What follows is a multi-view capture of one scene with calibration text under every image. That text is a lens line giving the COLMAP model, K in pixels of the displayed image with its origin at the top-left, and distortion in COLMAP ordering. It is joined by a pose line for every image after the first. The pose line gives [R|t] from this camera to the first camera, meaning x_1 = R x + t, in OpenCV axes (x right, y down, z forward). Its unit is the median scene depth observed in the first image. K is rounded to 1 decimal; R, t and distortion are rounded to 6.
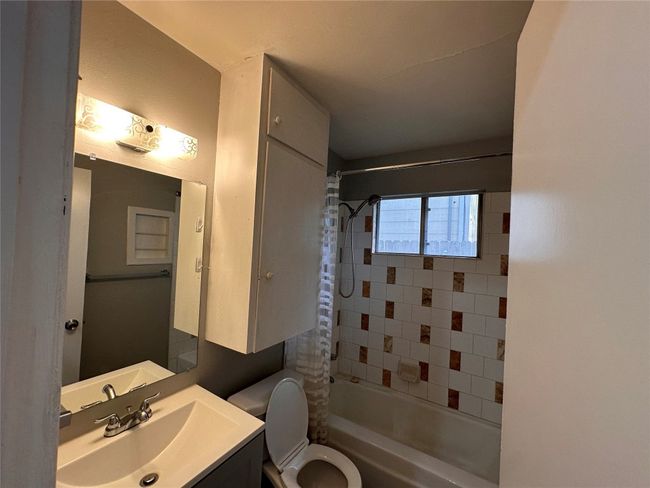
lens RADIAL K [[261.4, 0, 324.3], [0, 261.4, 244.6], [0, 0, 1]] dist [-0.001551, 0.000019]
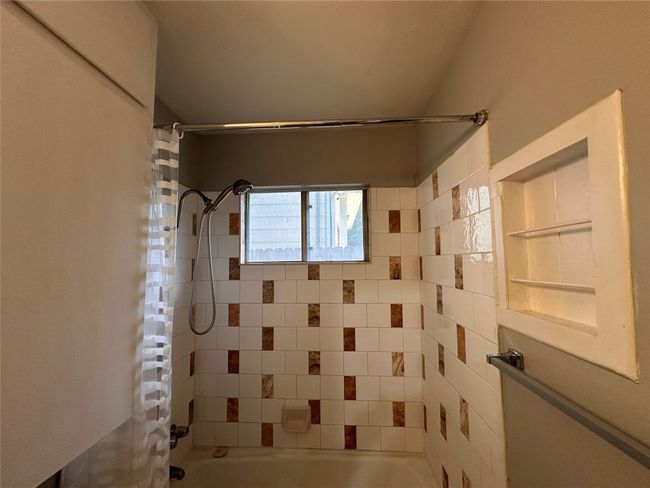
lens RADIAL K [[261.4, 0, 324.8], [0, 261.4, 244.8], [0, 0, 1]] dist [-0.001551, 0.000019]
pose [[0.877522, -0.022894, 0.478990, 0.045373], [0.045023, 0.998381, -0.034766, 0.017733], [-0.477418, 0.052073, 0.877132, 0.273149]]
